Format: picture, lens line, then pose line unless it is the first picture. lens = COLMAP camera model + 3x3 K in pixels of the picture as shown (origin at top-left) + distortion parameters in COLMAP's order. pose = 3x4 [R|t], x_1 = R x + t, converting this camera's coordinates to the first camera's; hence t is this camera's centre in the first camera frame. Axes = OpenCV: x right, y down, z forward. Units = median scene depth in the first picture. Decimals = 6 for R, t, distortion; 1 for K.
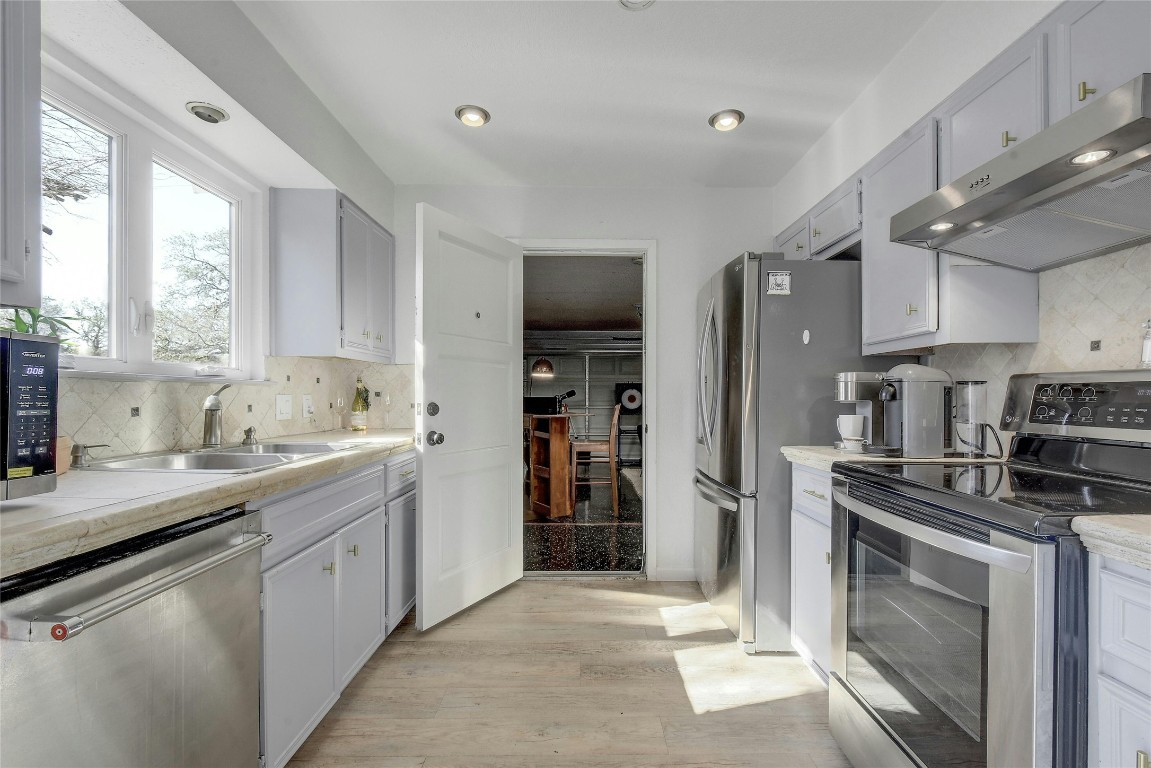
lens RADIAL K [[510.2, 0, 574.4], [0, 510.2, 399.0], [0, 0, 1]] dist [0.000012, -0.000290]
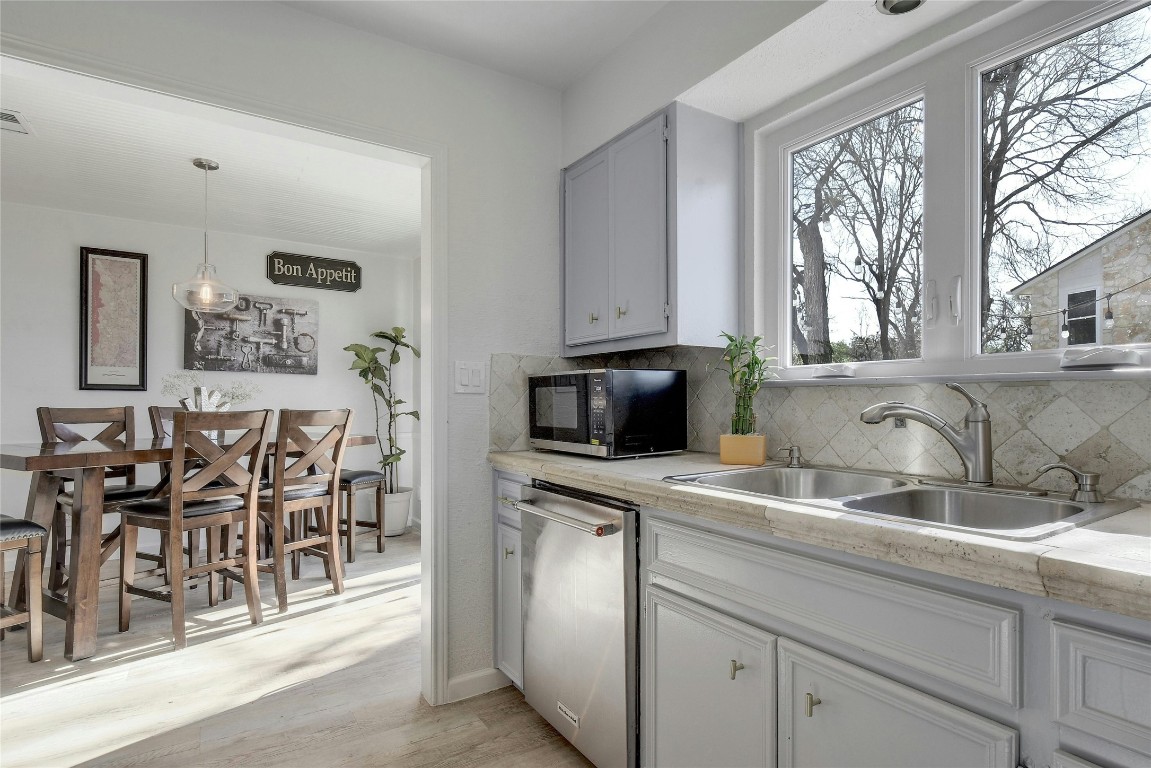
lens RADIAL K [[589.4, 0, 586.3], [0, 589.4, 400.3], [0, 0, 1]] dist [0.004160, 0.000436]
pose [[-0.822704, -0.004705, -0.568451, 0.104010], [-0.007228, 0.999971, 0.002183, -0.008952], [0.568424, 0.005905, -0.822714, 1.473184]]
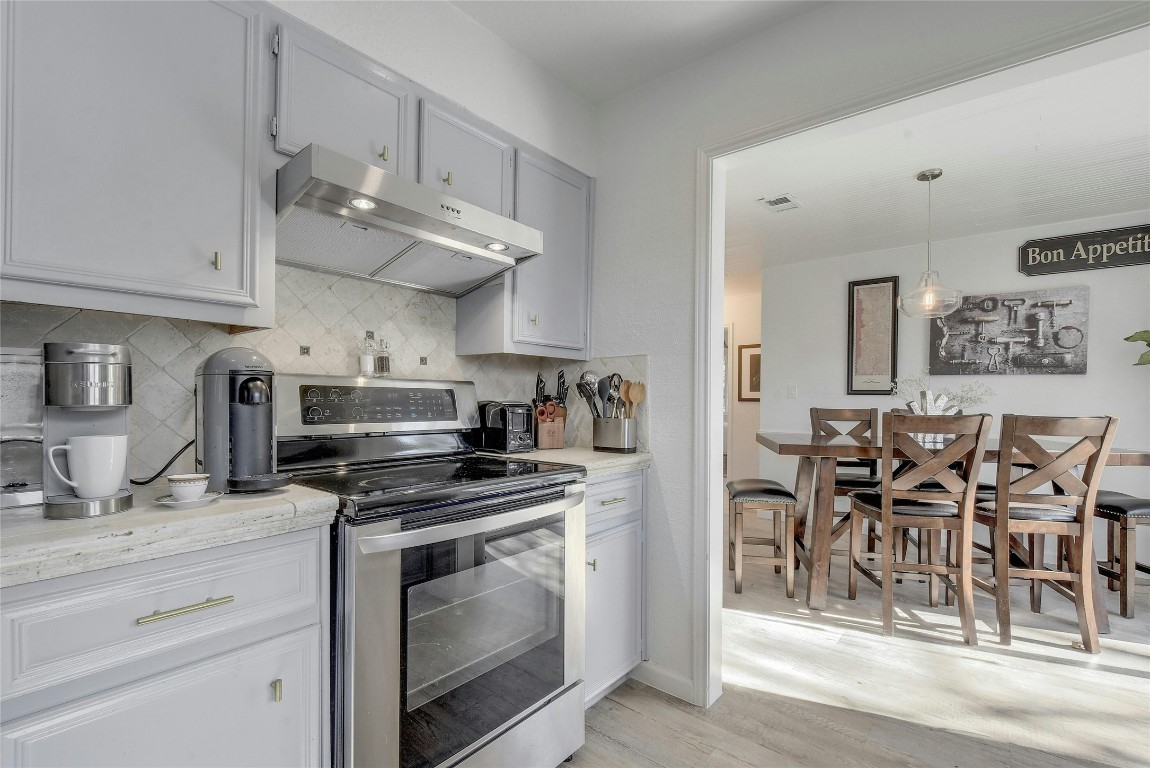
lens RADIAL K [[508.7, 0, 579.7], [0, 508.7, 398.3], [0, 0, 1]] dist [0.001255, -0.006152]
pose [[-0.782484, -0.007682, 0.622624, -0.098935], [-0.007854, 0.999966, 0.002467, -0.008443], [-0.622621, -0.002959, -0.782518, 1.263164]]
